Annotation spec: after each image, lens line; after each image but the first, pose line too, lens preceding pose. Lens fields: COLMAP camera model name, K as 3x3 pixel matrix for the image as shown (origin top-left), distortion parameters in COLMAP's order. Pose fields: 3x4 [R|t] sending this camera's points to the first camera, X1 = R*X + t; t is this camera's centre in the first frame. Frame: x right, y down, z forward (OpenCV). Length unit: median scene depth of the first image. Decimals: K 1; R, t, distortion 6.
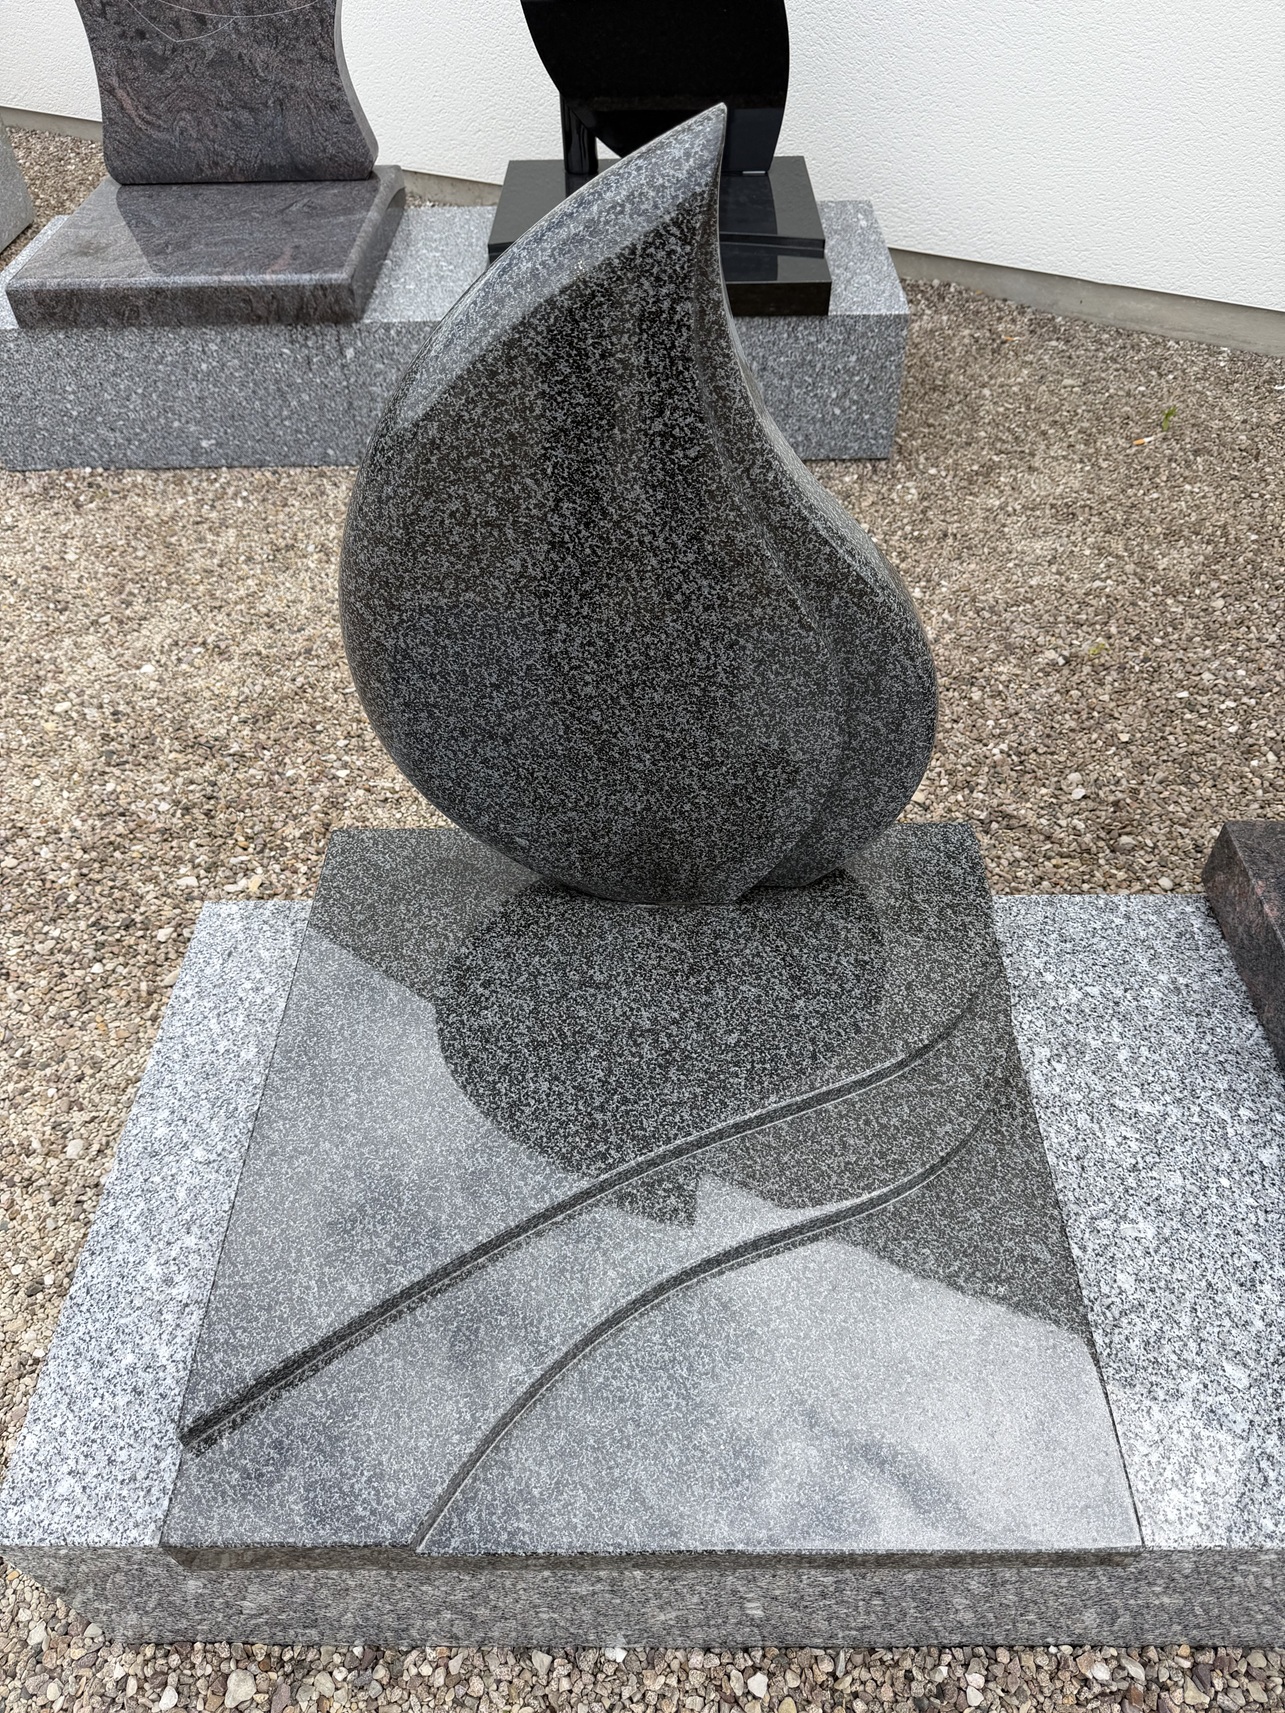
lens RADIAL K [[1198.0, 0, 636.2], [0, 1198.0, 856.0], [0, 0, 1]] dist [0.008464, -0.008278]
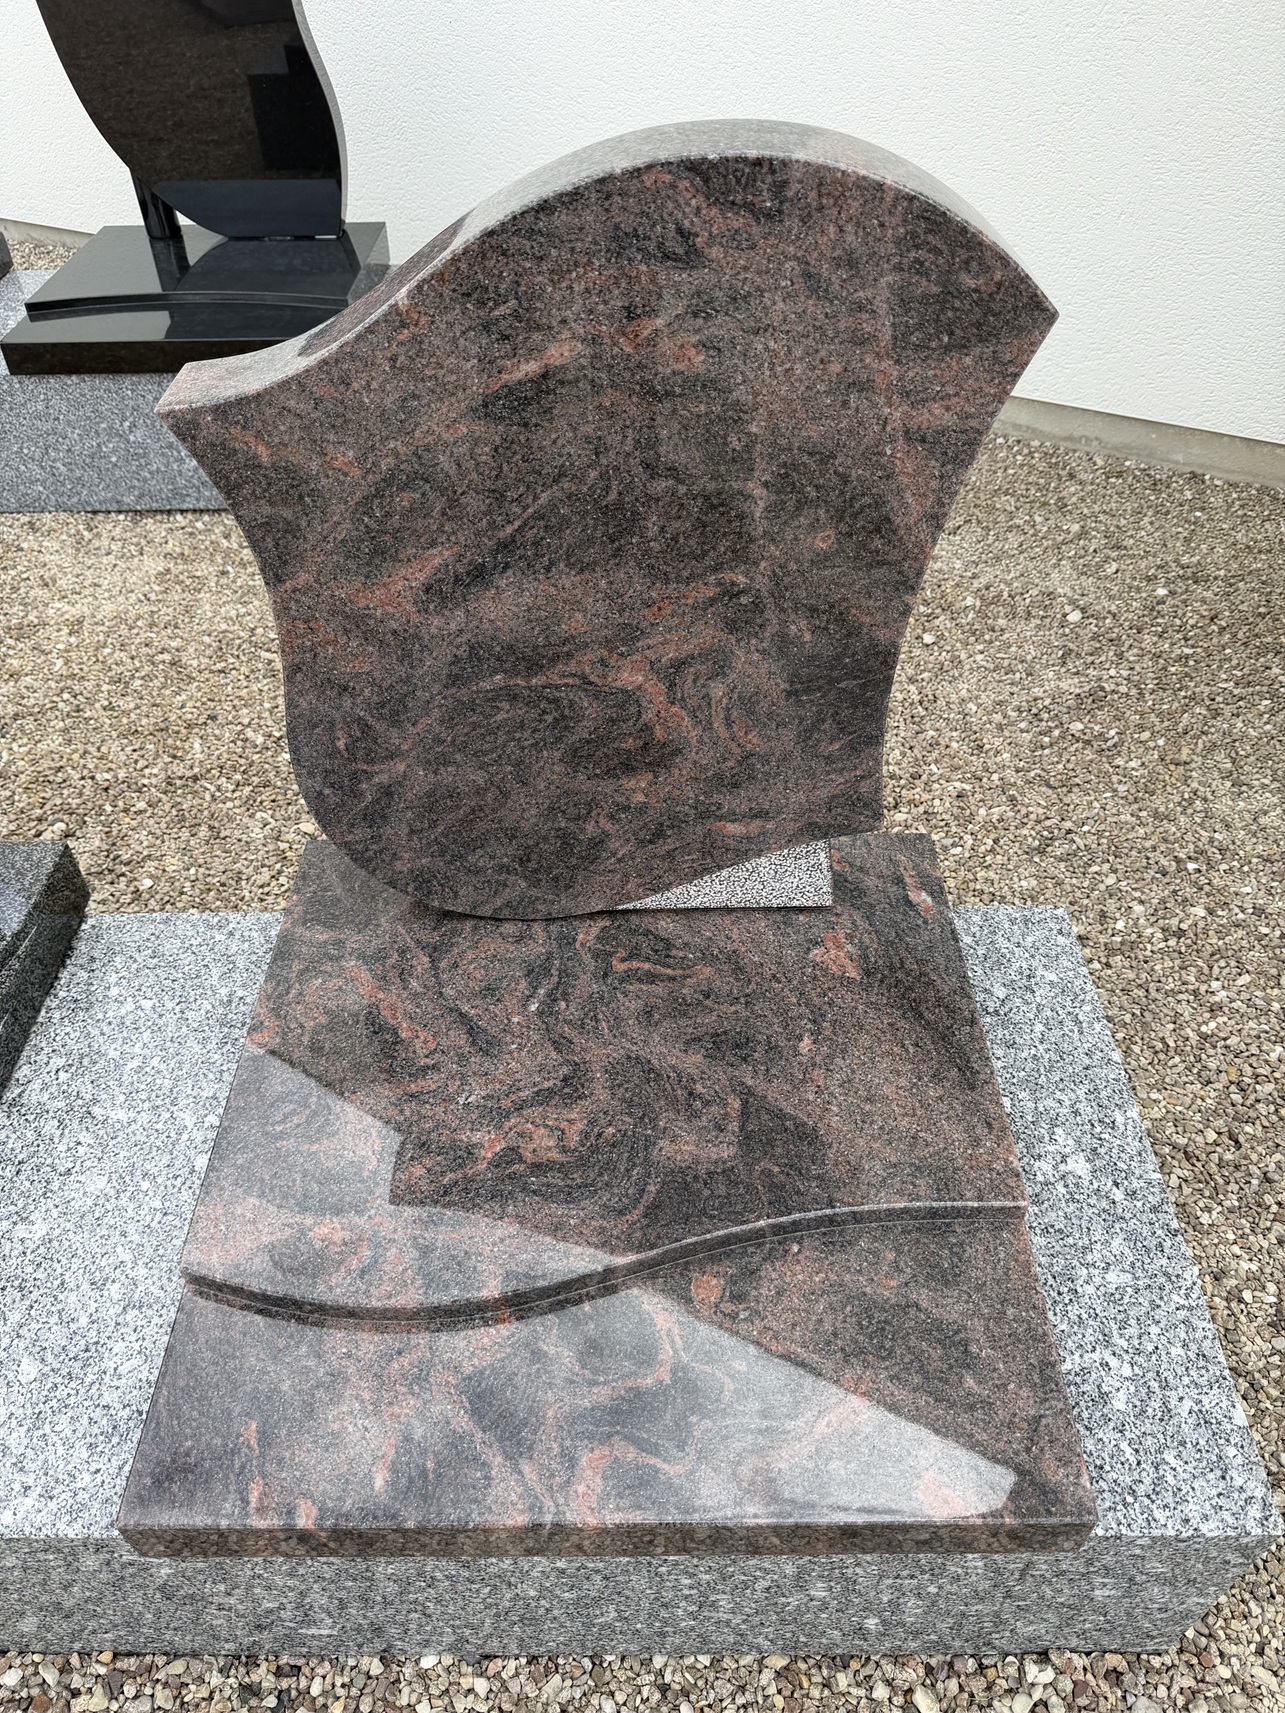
lens RADIAL K [[1198.0, 0, 641.0], [0, 1198.0, 859.0], [0, 0, 1]] dist [0.008464, -0.008278]
pose [[0.999802, -0.007450, -0.018453, 0.892571], [0.006621, 0.998982, -0.044619, 0.040437], [0.018766, 0.044488, 0.998834, -0.024360]]
